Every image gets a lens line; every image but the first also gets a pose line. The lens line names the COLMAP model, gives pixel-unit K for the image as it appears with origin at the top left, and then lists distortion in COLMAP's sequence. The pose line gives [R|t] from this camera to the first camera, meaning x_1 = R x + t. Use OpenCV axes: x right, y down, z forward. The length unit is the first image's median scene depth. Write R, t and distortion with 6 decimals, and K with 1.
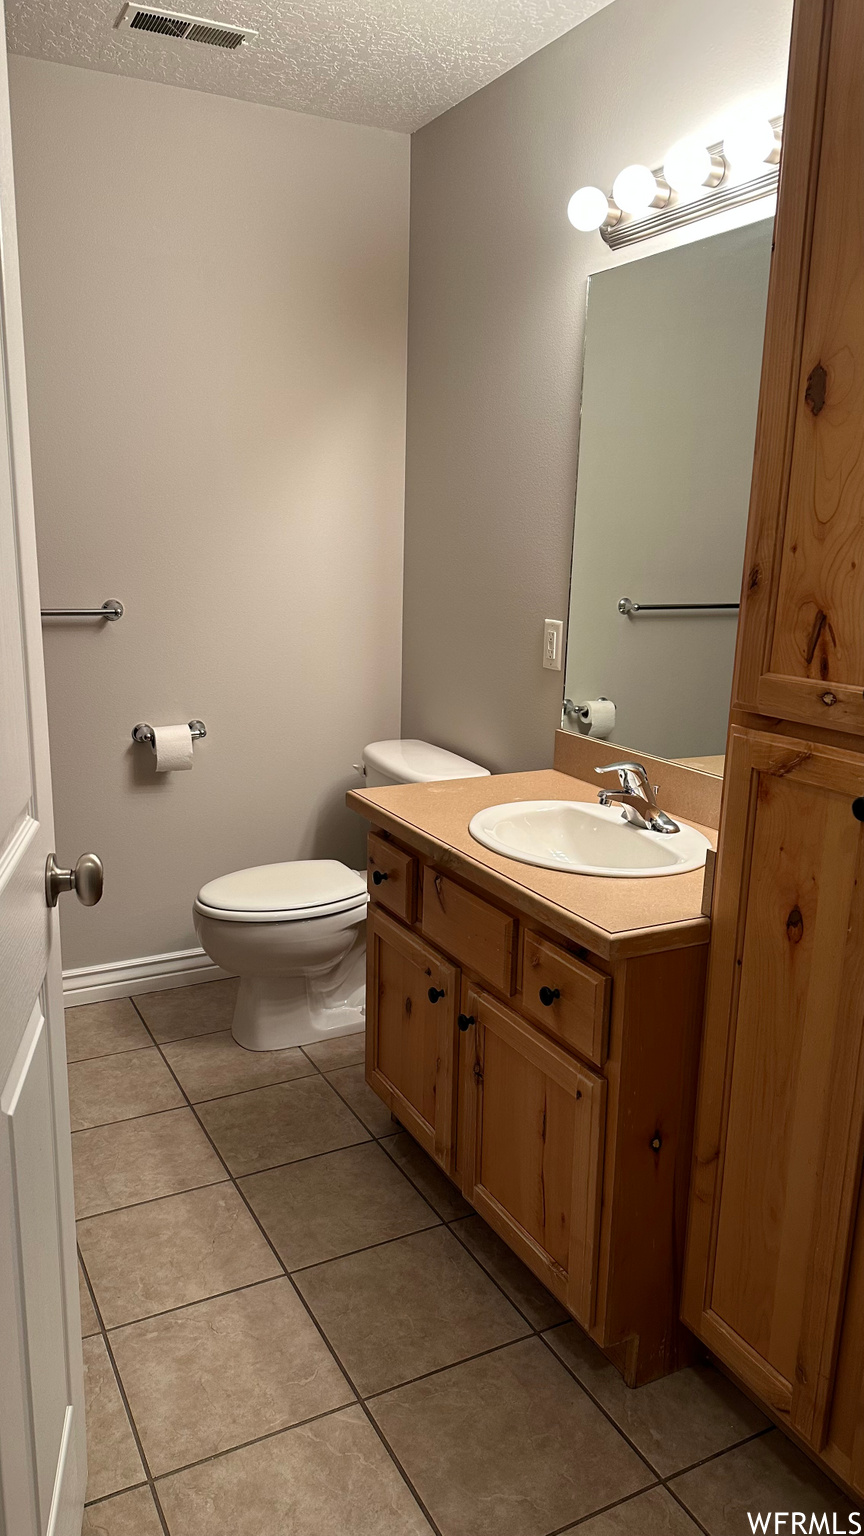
lens RADIAL K [[1081.2, 0, 443.4], [0, 1081.2, 763.7], [0, 0, 1]] dist [0.053575, -0.032788]
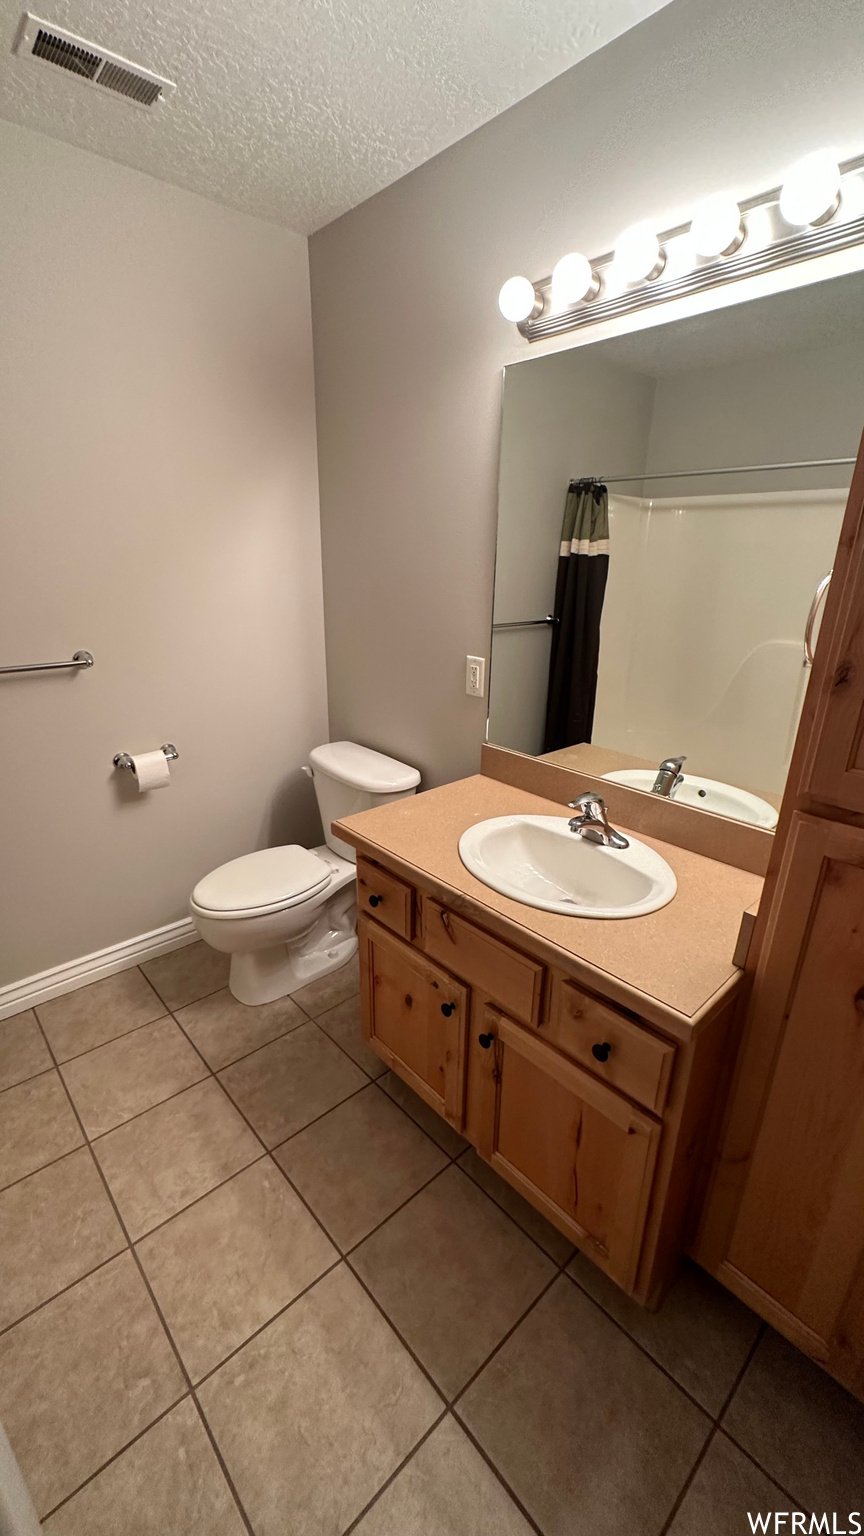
lens RADIAL K [[611.8, 0, 438.4], [0, 611.8, 765.4], [0, 0, 1]] dist [0.005471, -0.000013]
pose [[0.967653, -0.091411, 0.235143, -0.142811], [0.061736, 0.989509, 0.130615, -0.128065], [-0.244615, -0.111873, 0.963145, 0.379245]]
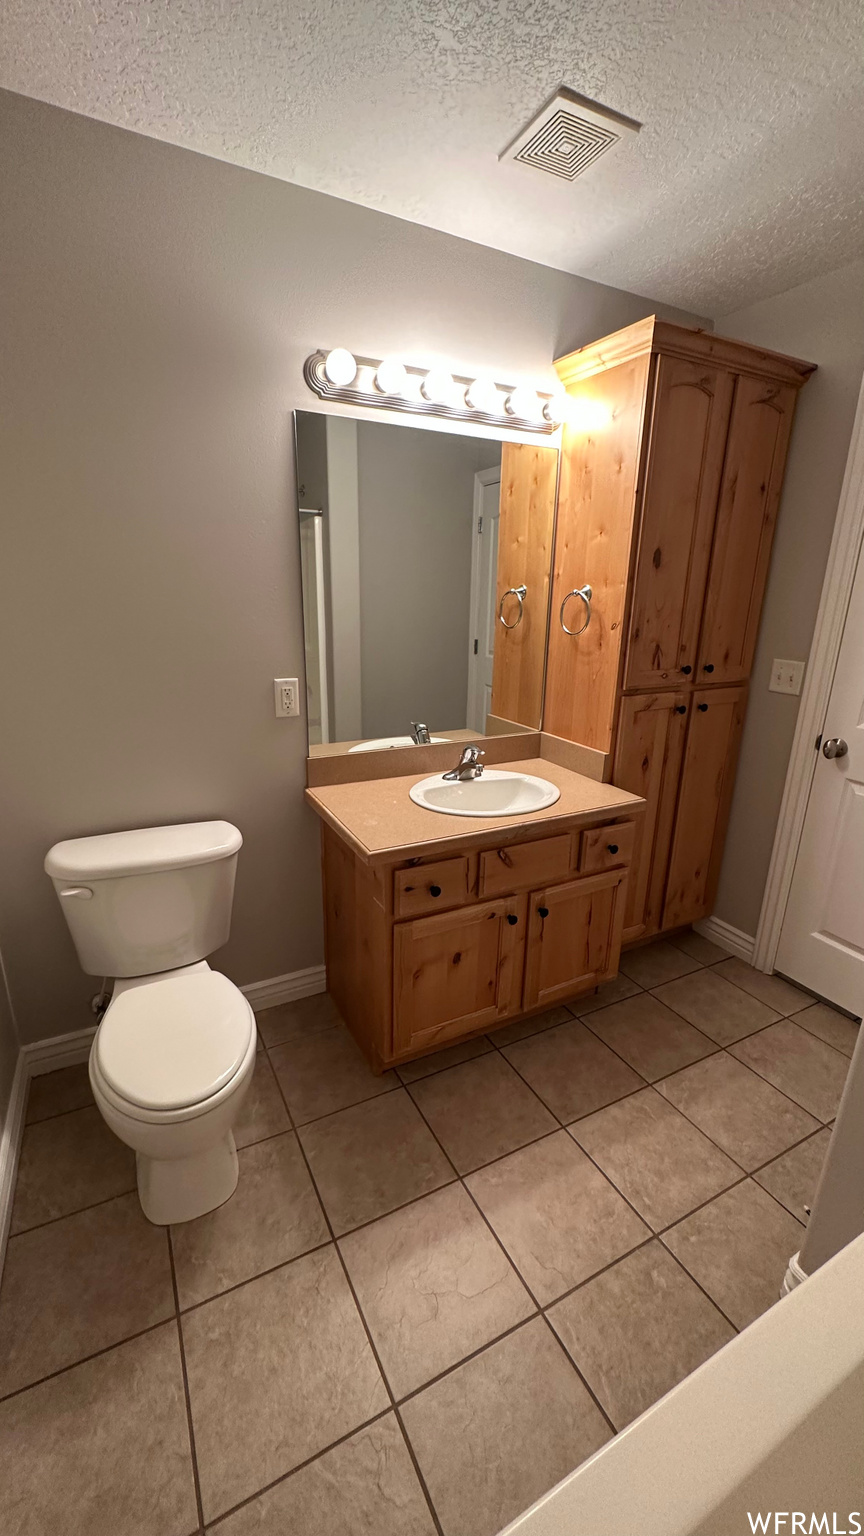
lens RADIAL K [[611.8, 0, 430.7], [0, 611.8, 758.3], [0, 0, 1]] dist [0.005471, -0.000013]
pose [[0.006776, -0.295704, 0.955255, -0.756318], [0.192591, 0.937779, 0.288928, -0.272020], [-0.981256, 0.182016, 0.063304, 0.979309]]
